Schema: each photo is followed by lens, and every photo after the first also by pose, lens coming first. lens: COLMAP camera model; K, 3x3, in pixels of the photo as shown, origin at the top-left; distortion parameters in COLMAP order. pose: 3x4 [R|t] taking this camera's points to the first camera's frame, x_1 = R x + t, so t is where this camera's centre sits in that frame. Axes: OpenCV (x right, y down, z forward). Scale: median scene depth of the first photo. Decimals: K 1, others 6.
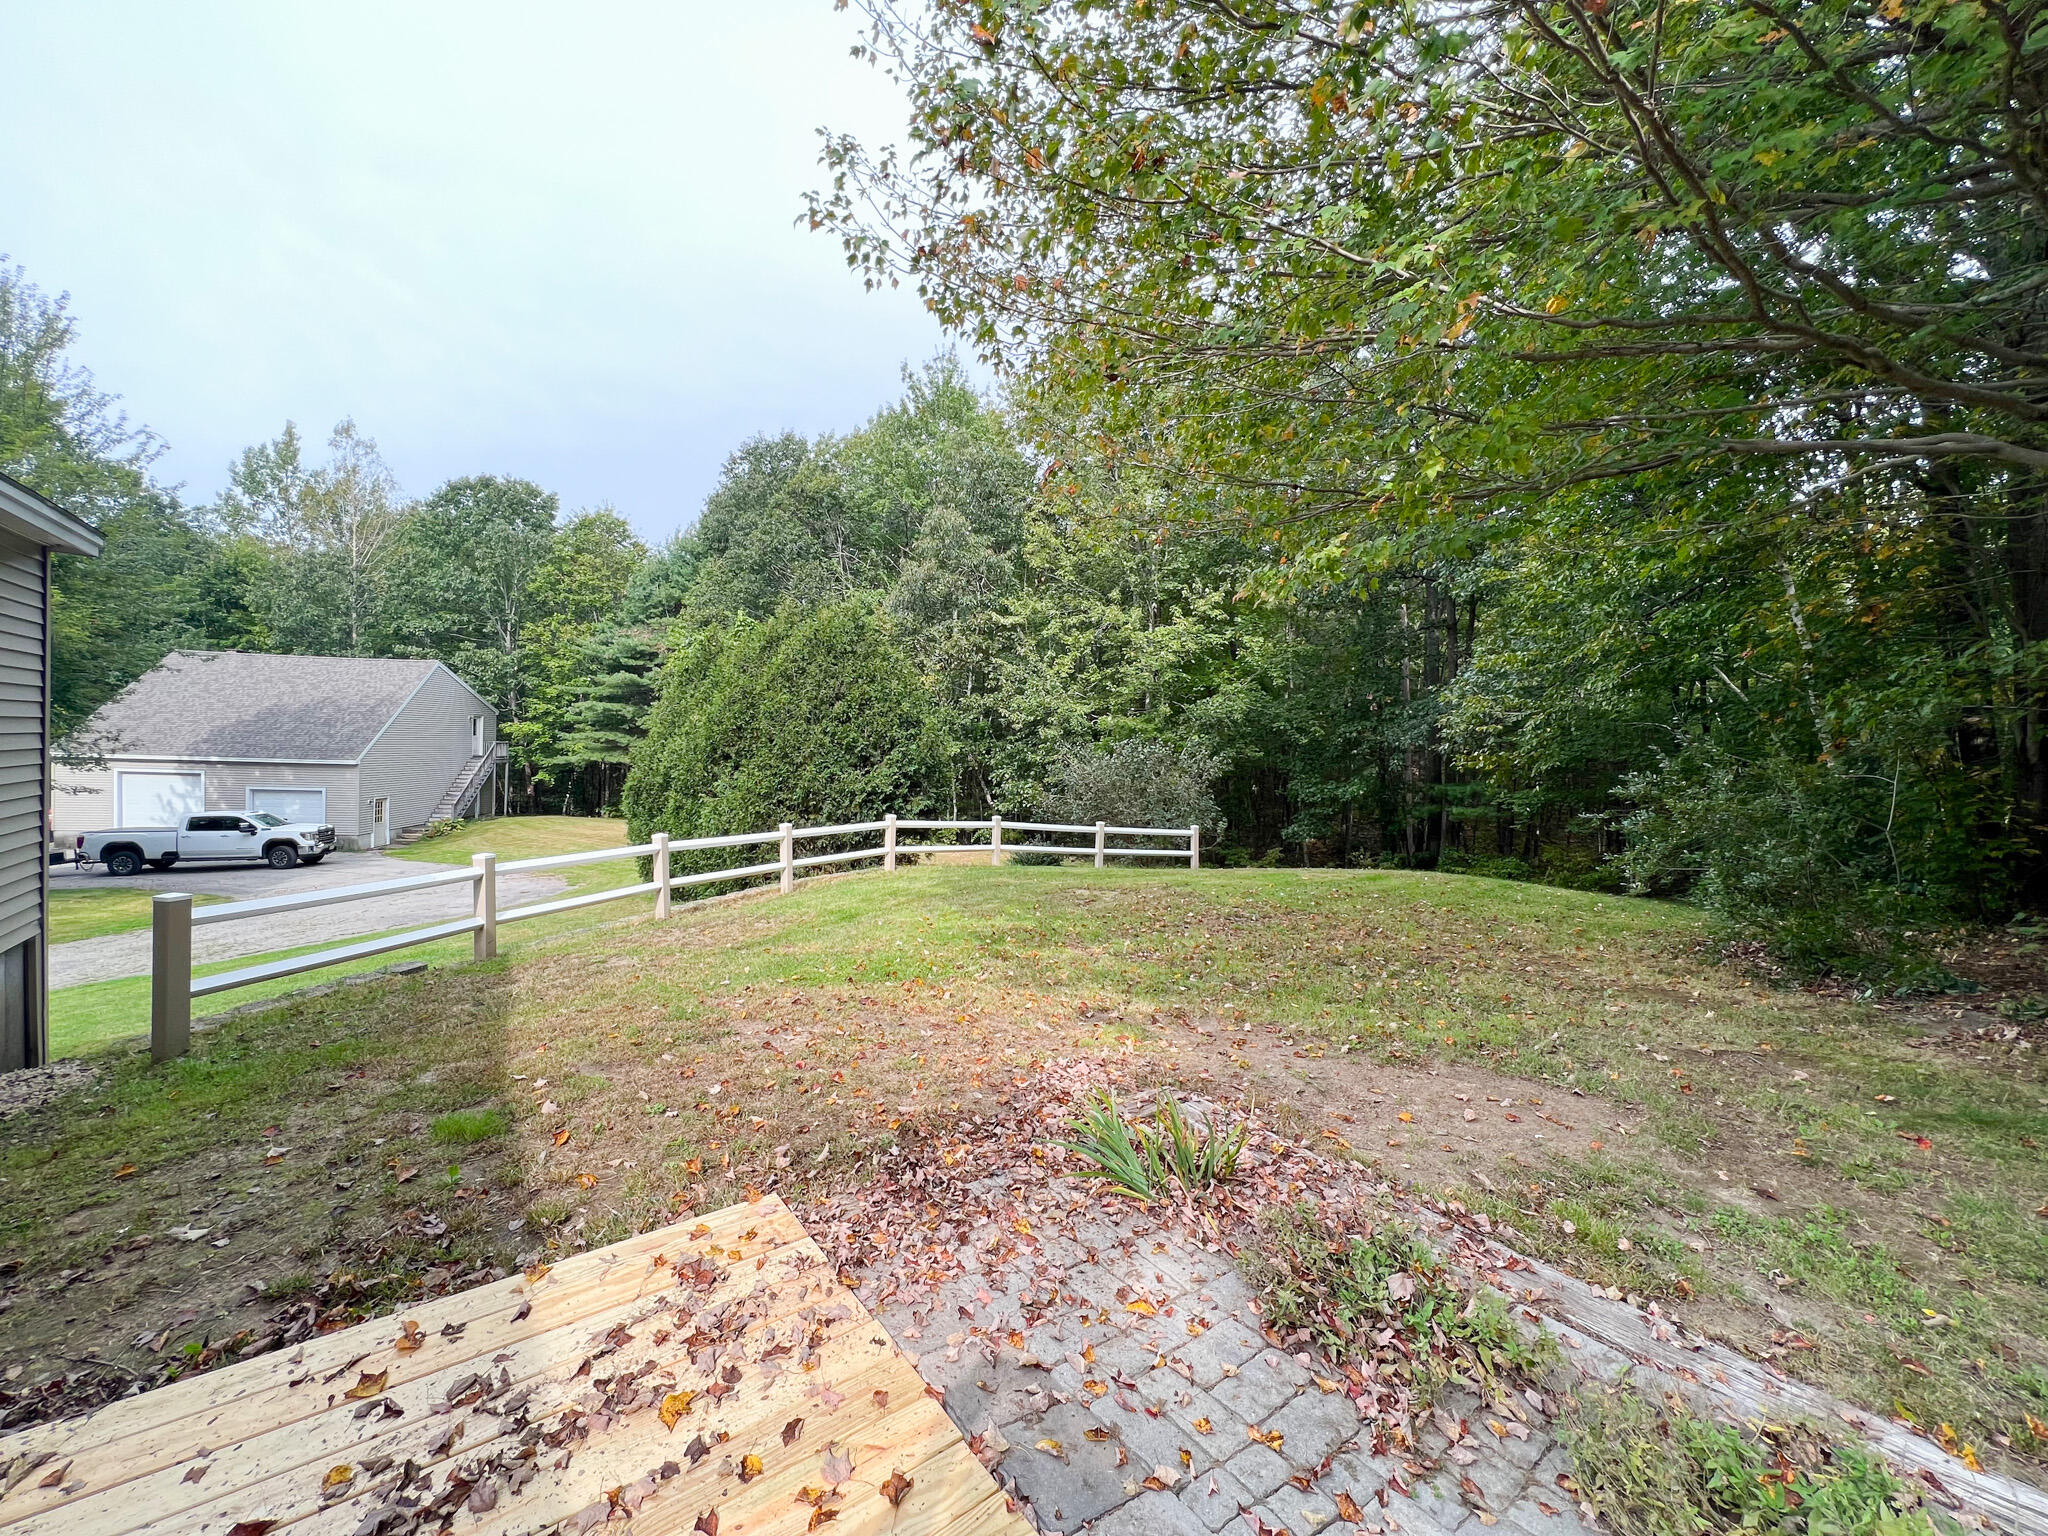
lens RADIAL K [[818.7, 0, 1018.4], [0, 818.7, 762.9], [0, 0, 1]] dist [0.000214, -0.000660]
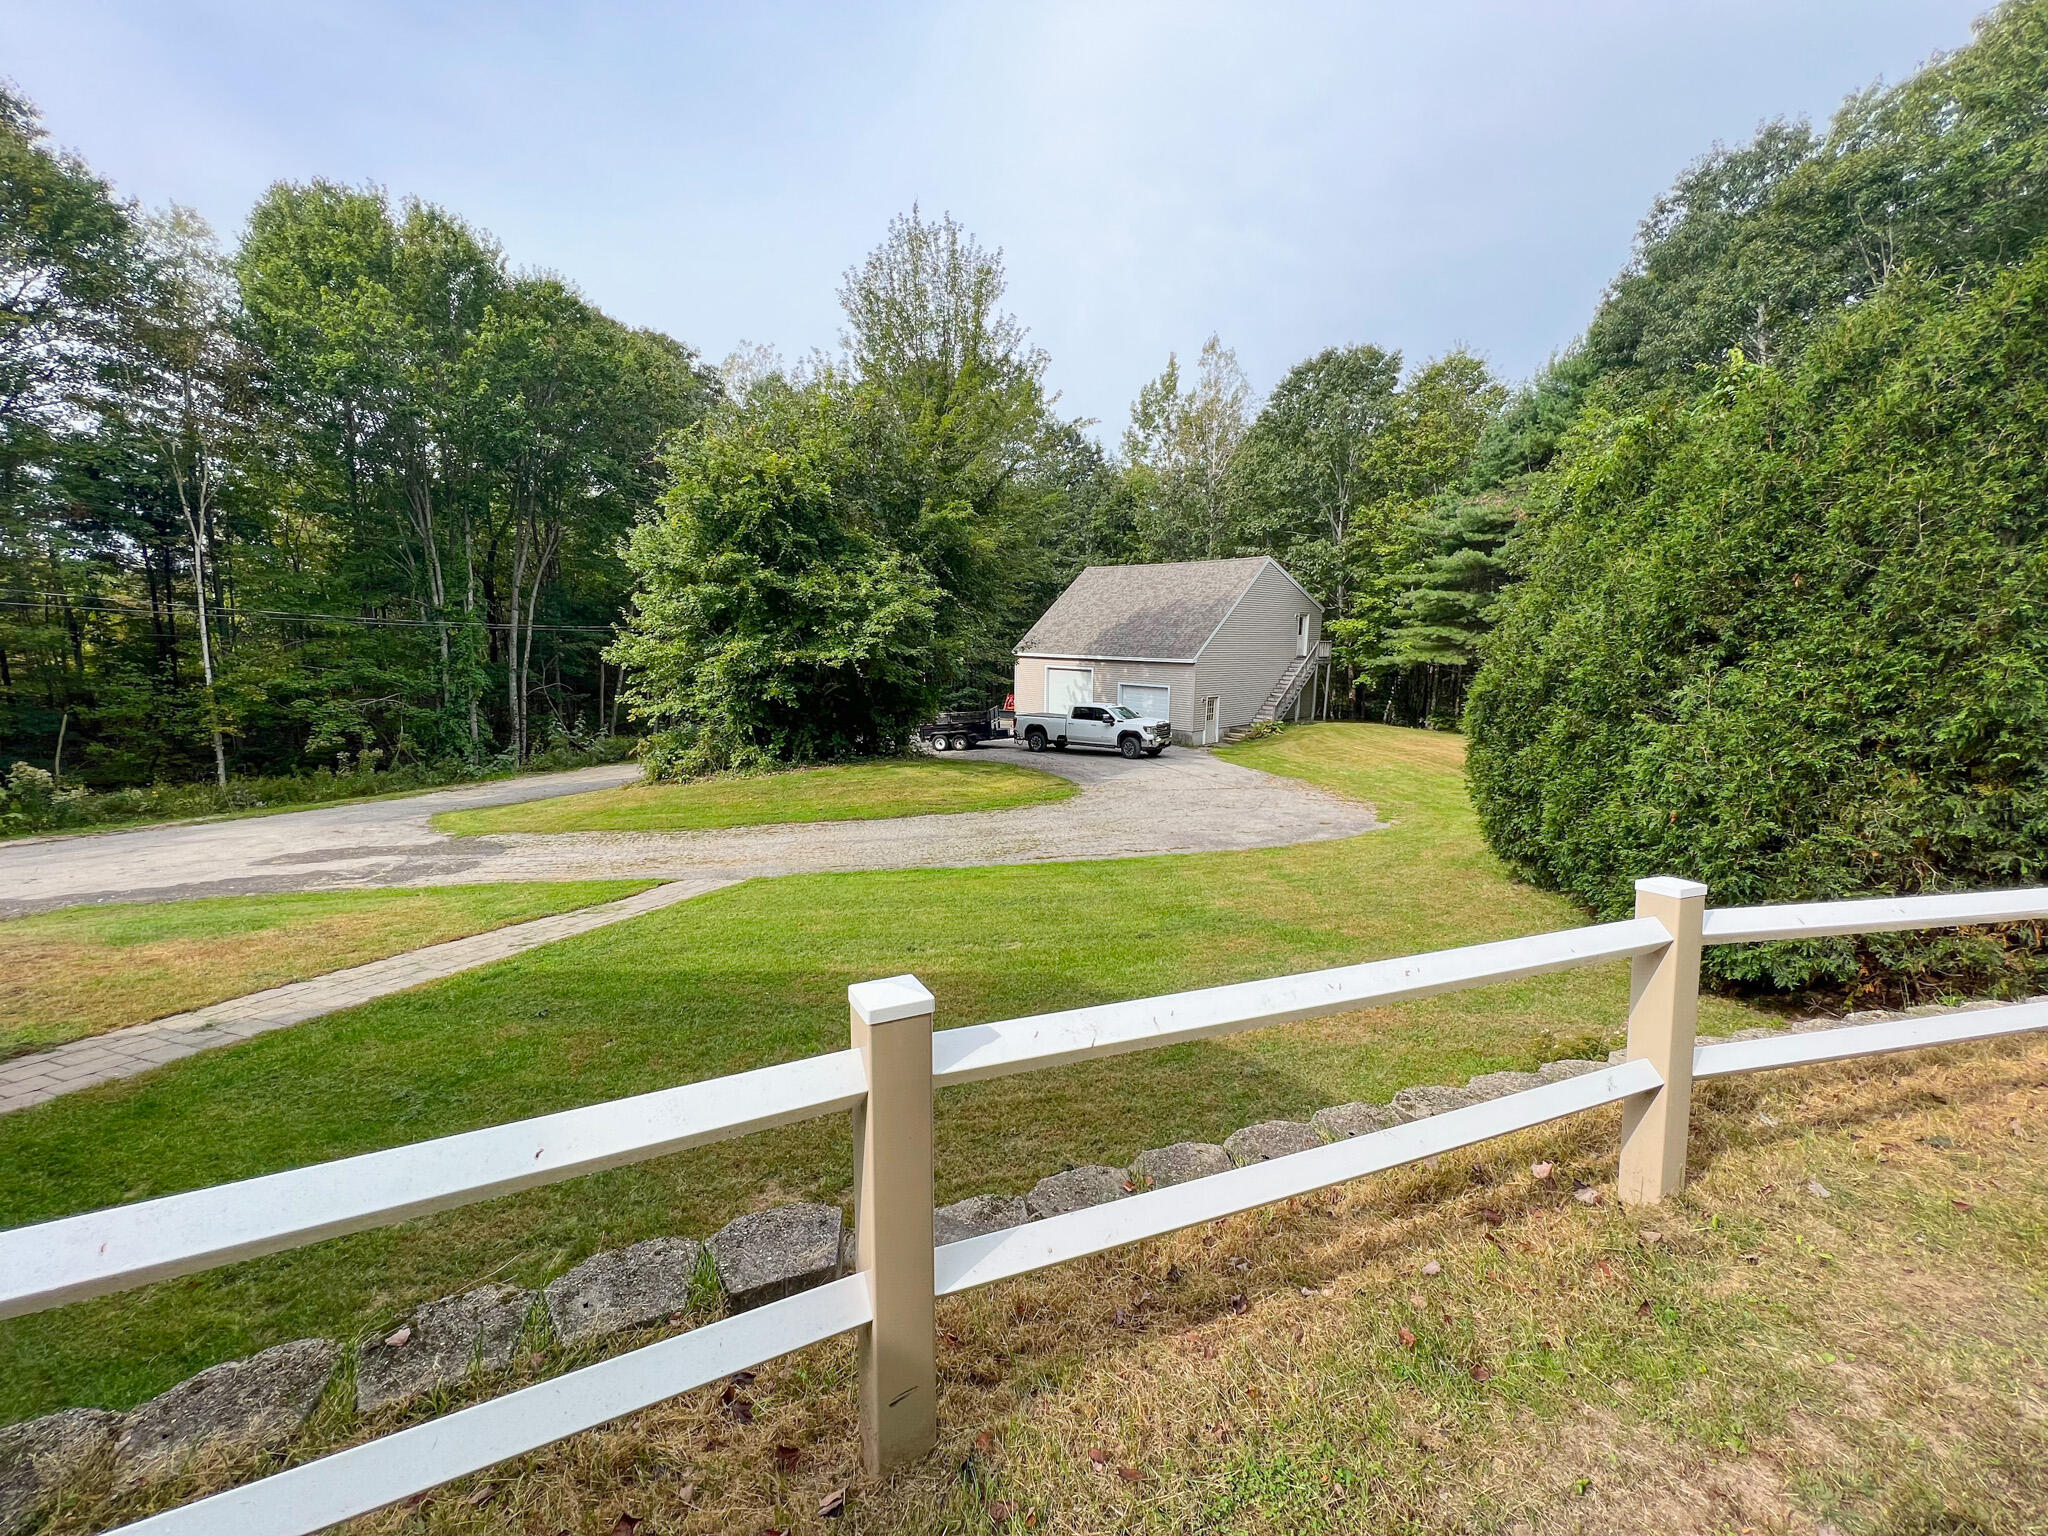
lens RADIAL K [[818.7, 0, 1018.4], [0, 818.7, 762.9], [0, 0, 1]] dist [0.000214, -0.000660]
pose [[0.595800, 0.103365, -0.796453, -0.082073], [-0.012606, 0.992765, 0.119413, 0.005066], [0.803034, -0.061106, 0.592793, 0.157152]]
